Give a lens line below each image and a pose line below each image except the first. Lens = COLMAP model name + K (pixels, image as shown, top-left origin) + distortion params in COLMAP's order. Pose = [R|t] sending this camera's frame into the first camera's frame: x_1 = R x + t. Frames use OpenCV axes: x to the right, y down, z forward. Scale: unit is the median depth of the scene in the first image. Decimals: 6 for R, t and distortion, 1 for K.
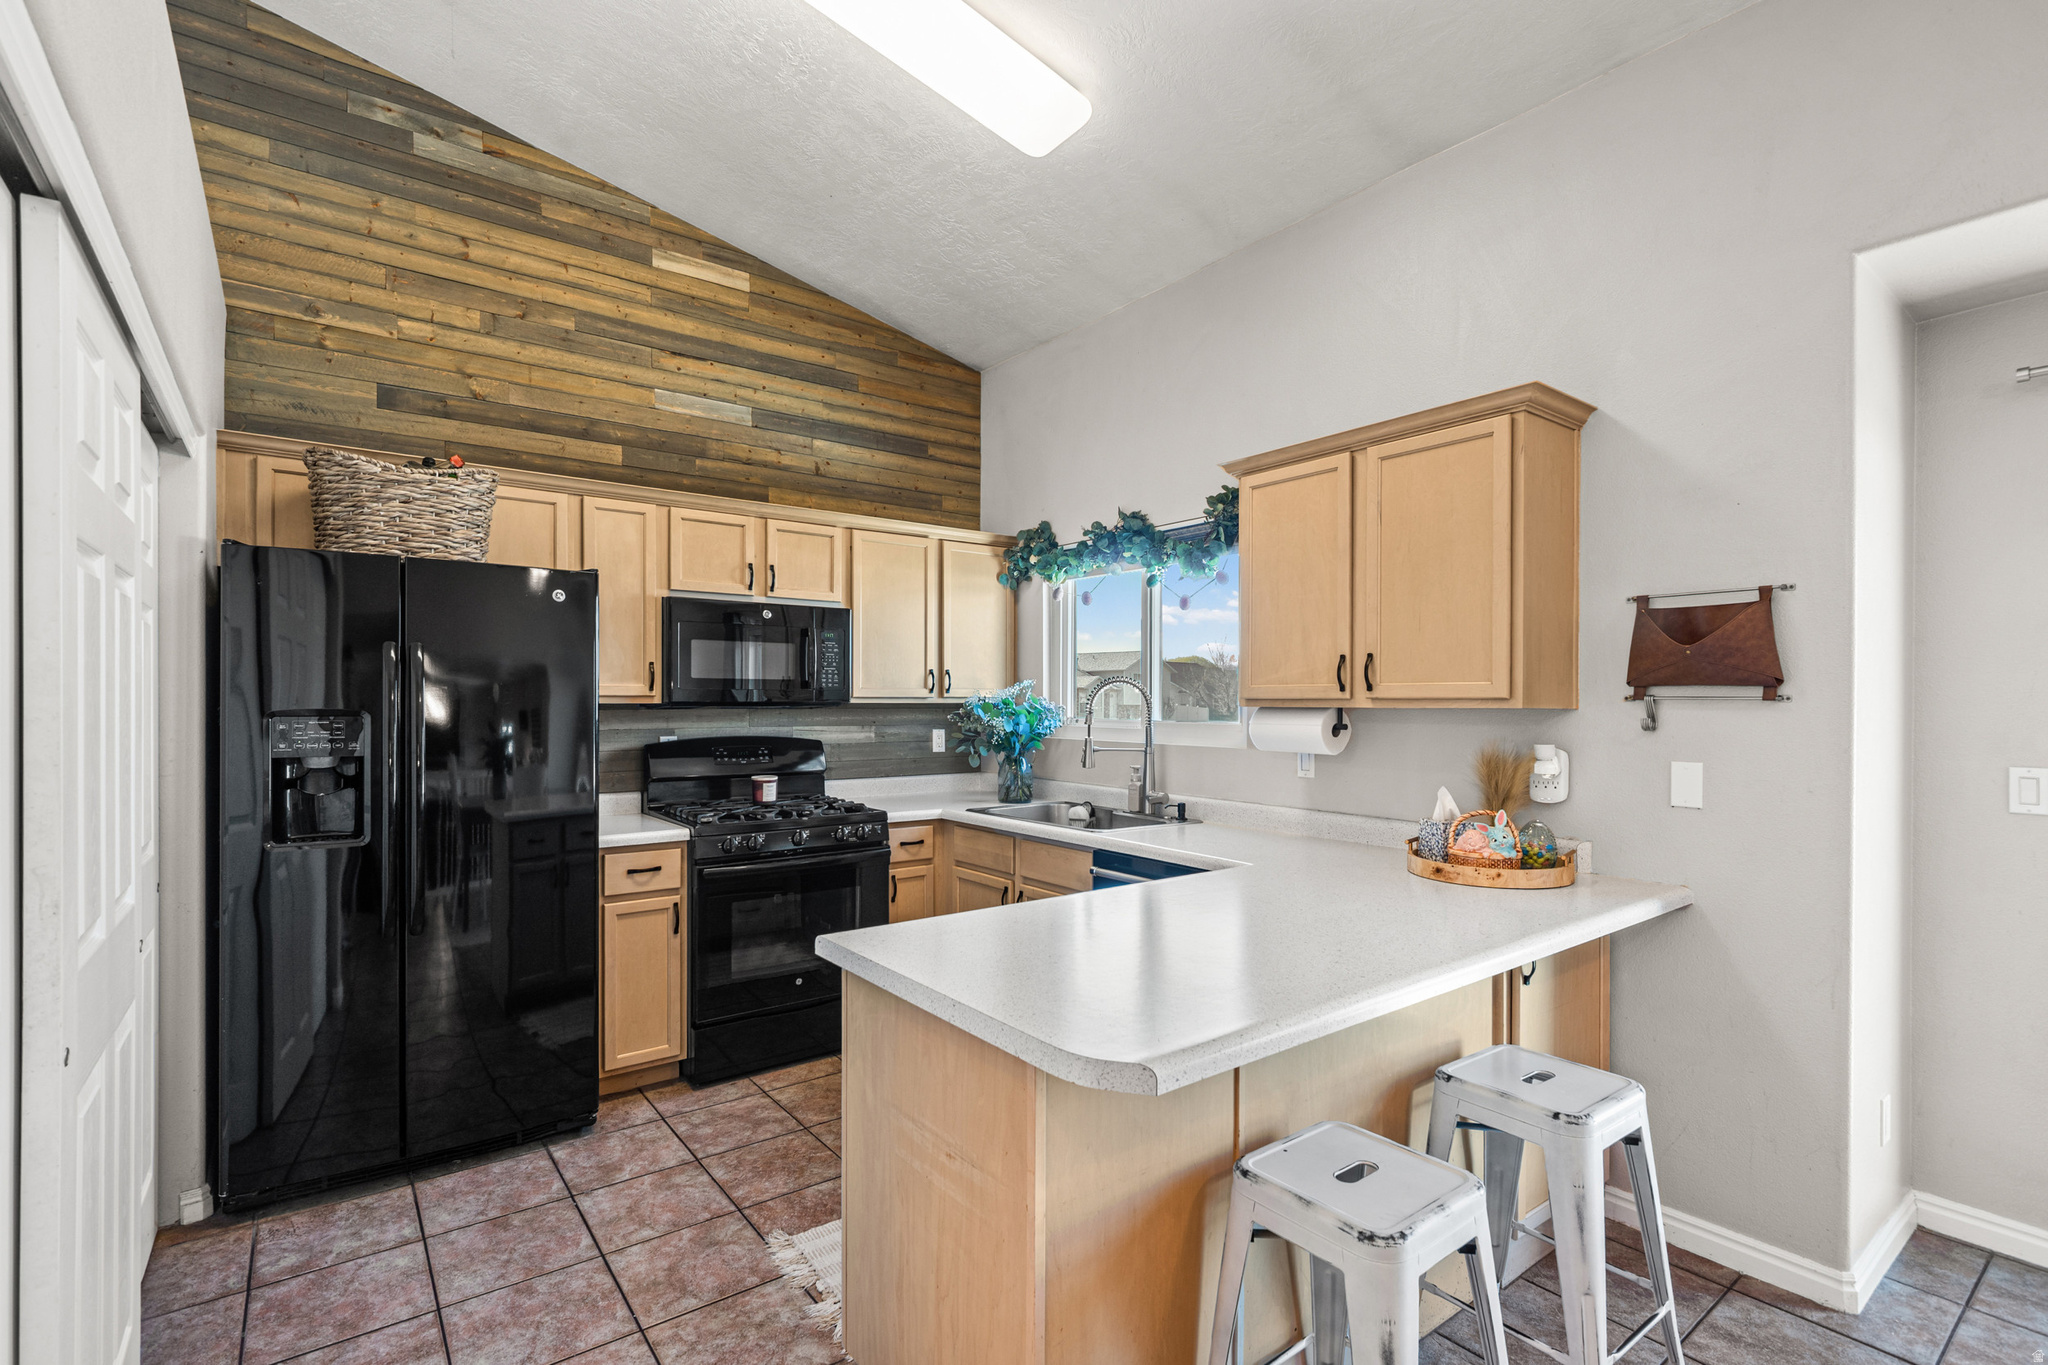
lens RADIAL K [[941.5, 0, 1013.9], [0, 941.5, 700.0], [0, 0, 1]] dist [-0.001650, 0.000376]
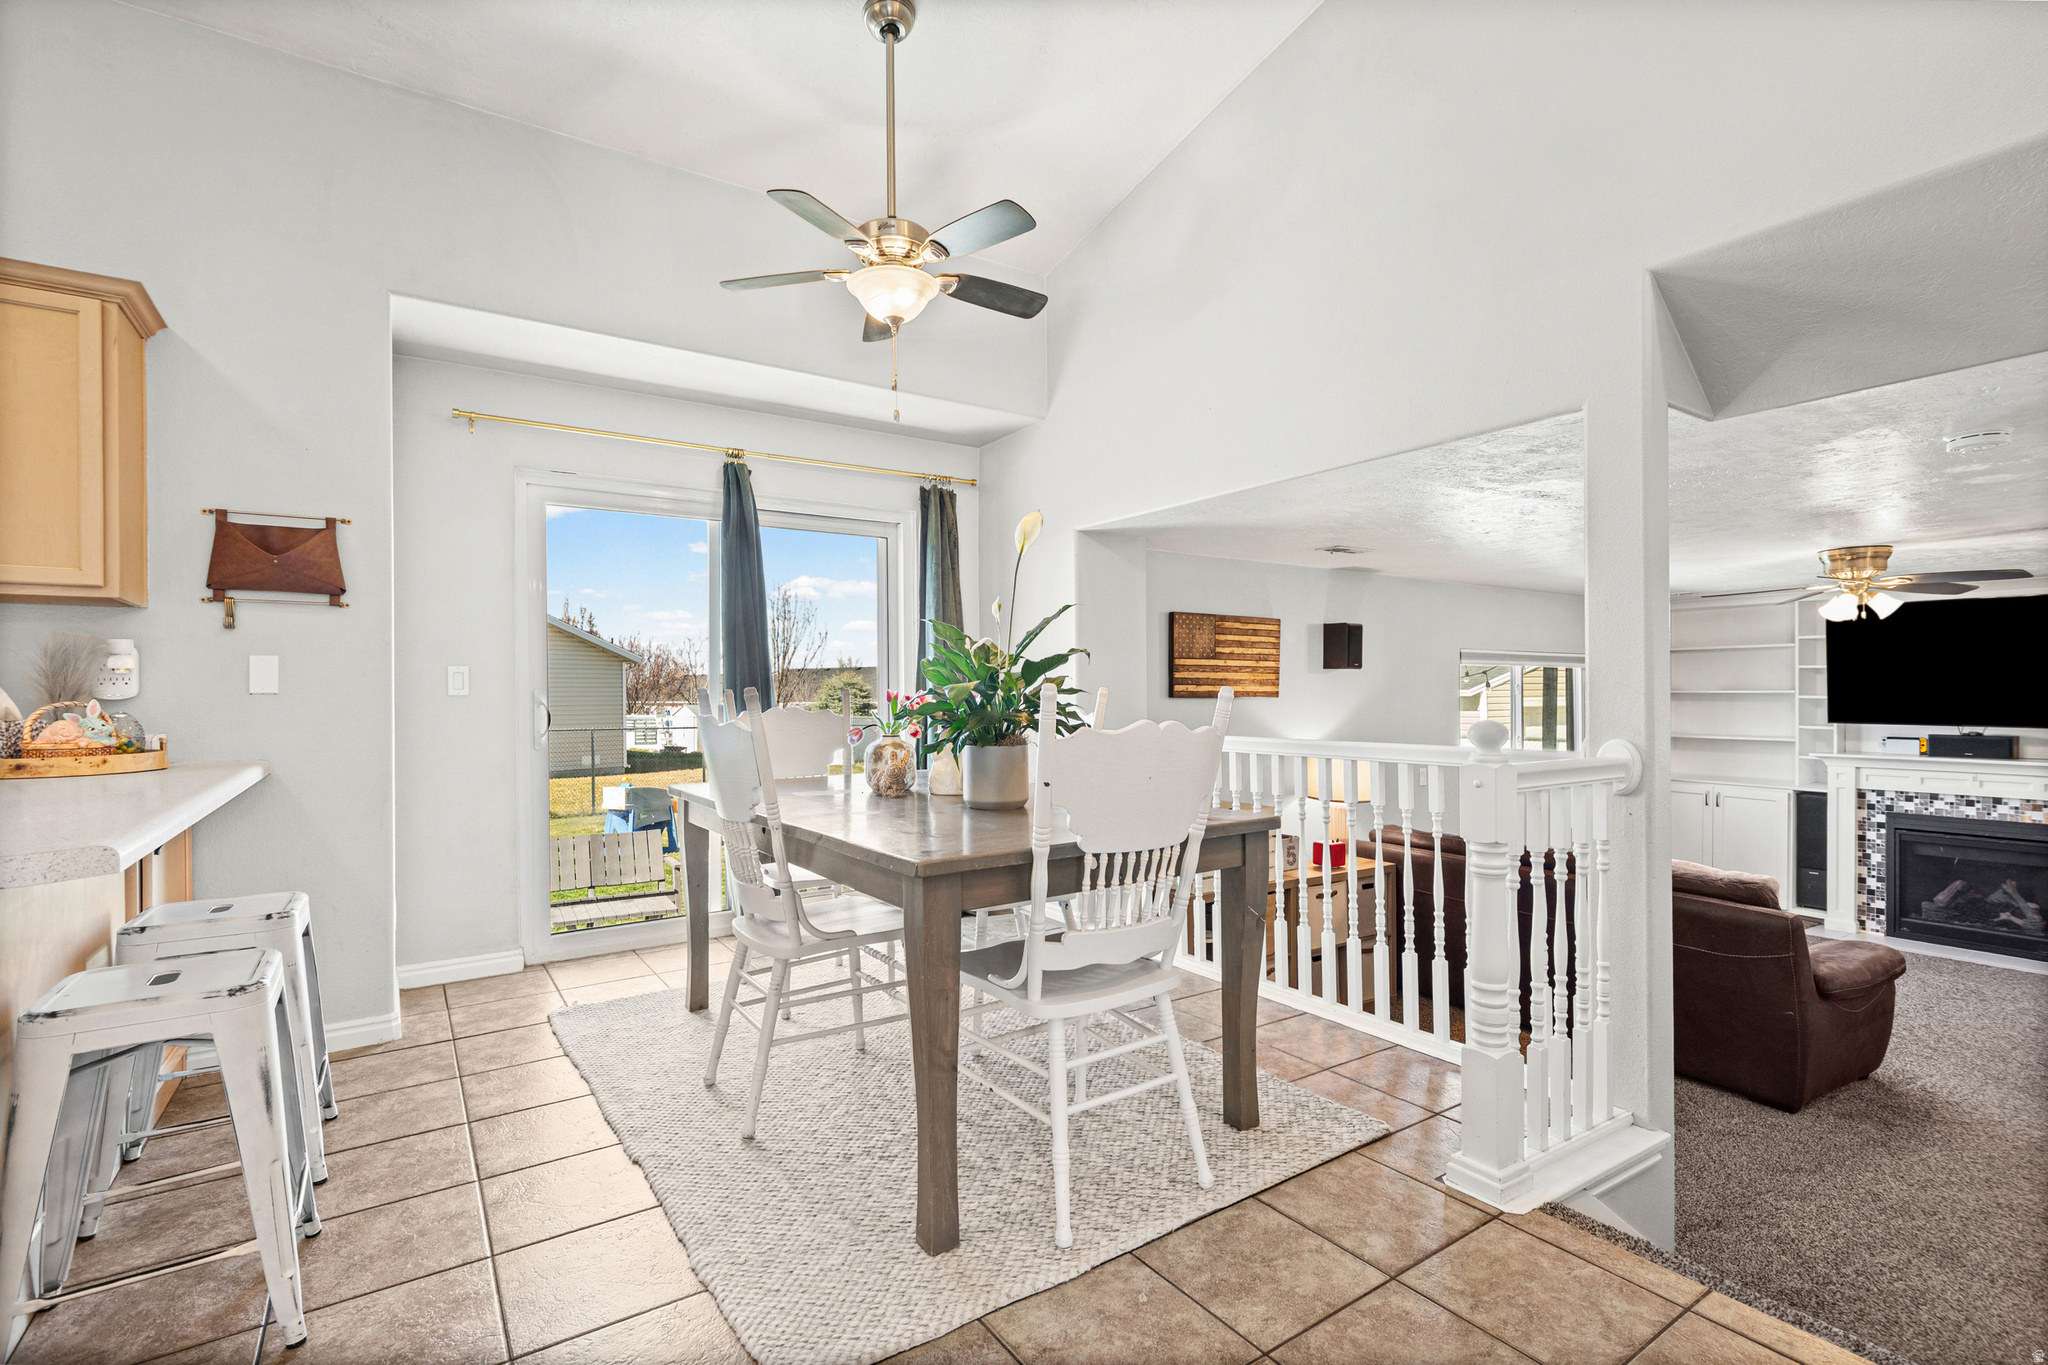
lens RADIAL K [[941.5, 0, 1042.8], [0, 941.5, 688.8], [0, 0, 1]] dist [-0.001650, 0.000376]
pose [[0.044049, -0.003141, 0.999024, -0.417996], [0.004187, 0.999987, 0.002960, 0.105760], [-0.999021, 0.004052, 0.044062, -0.035485]]
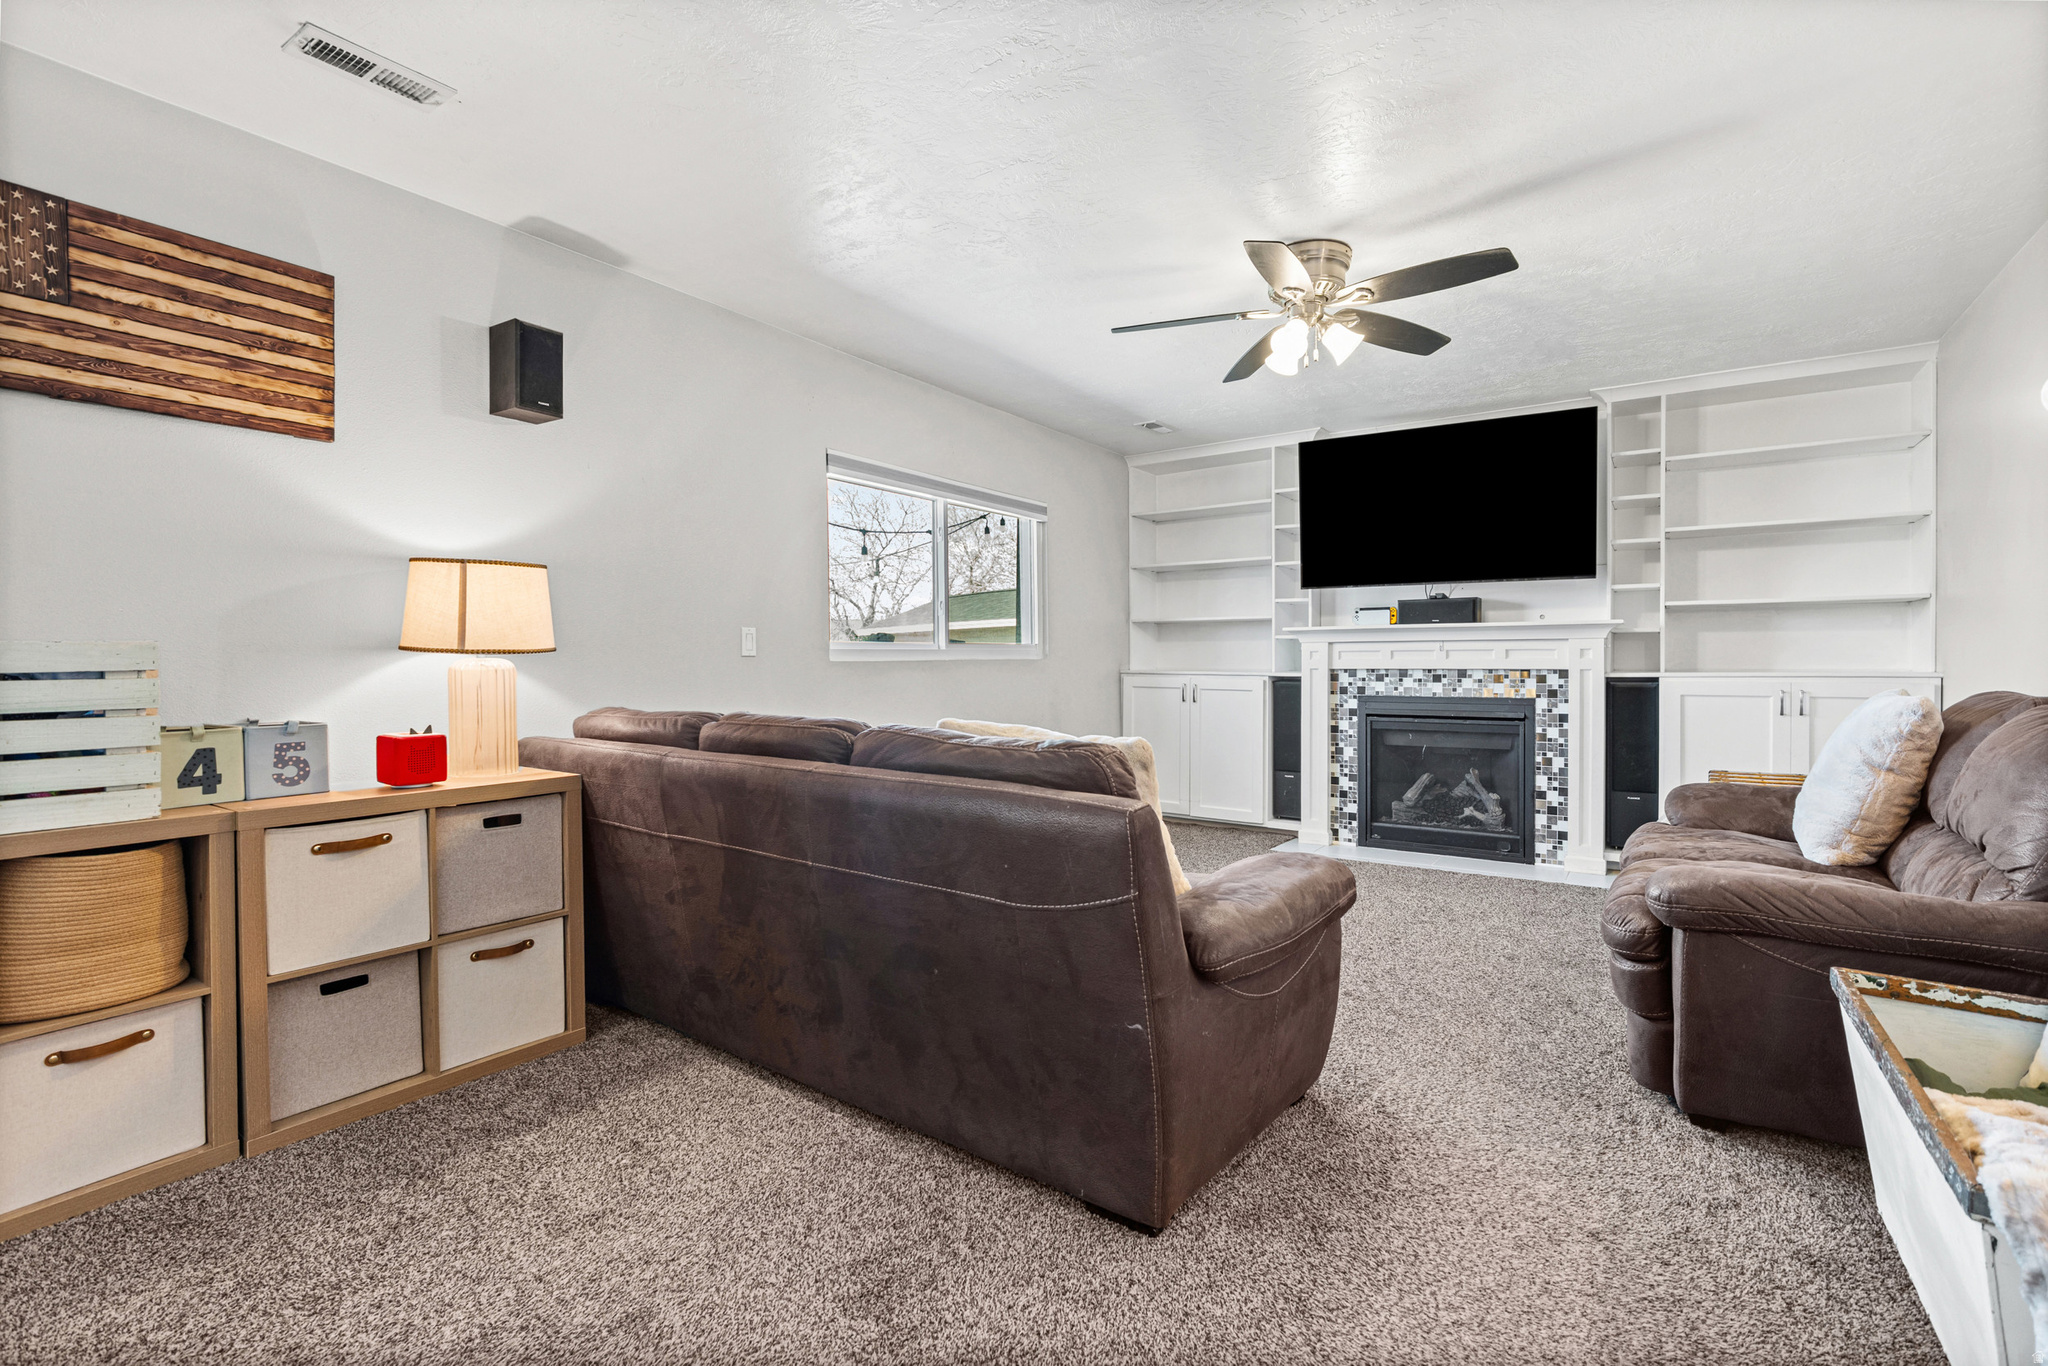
lens RADIAL K [[941.5, 0, 1032.8], [0, 941.5, 651.6], [0, 0, 1]] dist [-0.001650, 0.000376]
pose [[-0.328861, -0.002090, 0.944376, 0.536897], [0.000977, 0.999996, 0.002553, 0.368189], [-0.944378, 0.001762, -0.328858, -0.877473]]
